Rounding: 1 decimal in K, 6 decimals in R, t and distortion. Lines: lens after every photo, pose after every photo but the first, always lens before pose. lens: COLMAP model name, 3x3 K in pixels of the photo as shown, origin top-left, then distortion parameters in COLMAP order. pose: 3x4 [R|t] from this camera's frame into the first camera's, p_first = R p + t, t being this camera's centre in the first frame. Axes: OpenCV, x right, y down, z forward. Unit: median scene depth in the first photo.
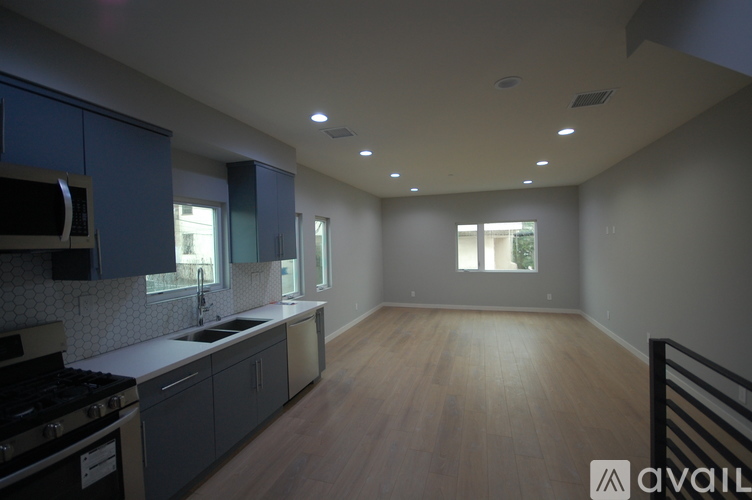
lens RADIAL K [[331.4, 0, 377.7], [0, 331.4, 251.6], [0, 0, 1]] dist [-0.002065, -0.000448]
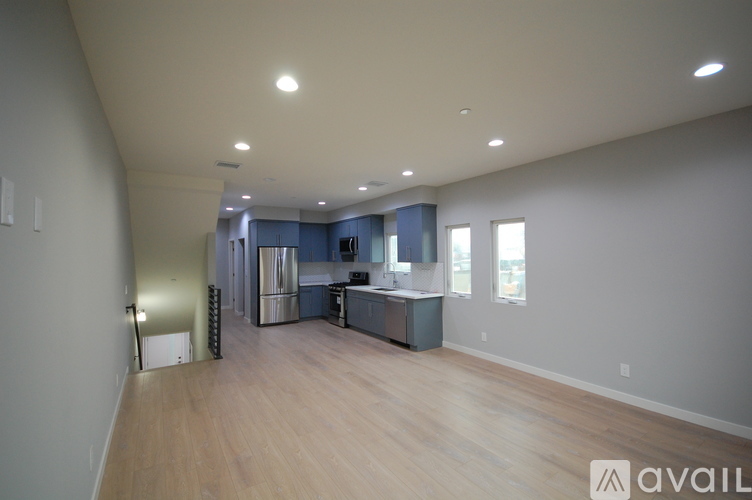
lens RADIAL K [[331.4, 0, 377.7], [0, 331.4, 251.6], [0, 0, 1]] dist [-0.002065, -0.000448]
pose [[-0.623397, 0.021490, -0.781610, 1.462172], [0.007832, 0.999744, 0.021241, -0.085660], [0.781866, 0.007120, -0.623405, 2.574844]]
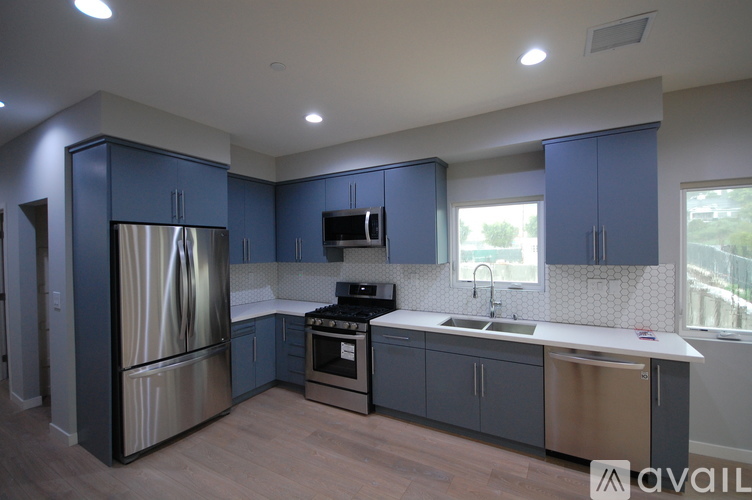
lens RADIAL K [[331.4, 0, 377.7], [0, 331.4, 251.6], [0, 0, 1]] dist [-0.002065, -0.000448]
pose [[-0.212040, 0.034542, -0.976650, 0.647039], [-0.006931, 0.999297, 0.036848, -0.030875], [0.977236, 0.014583, -0.211652, 0.948407]]
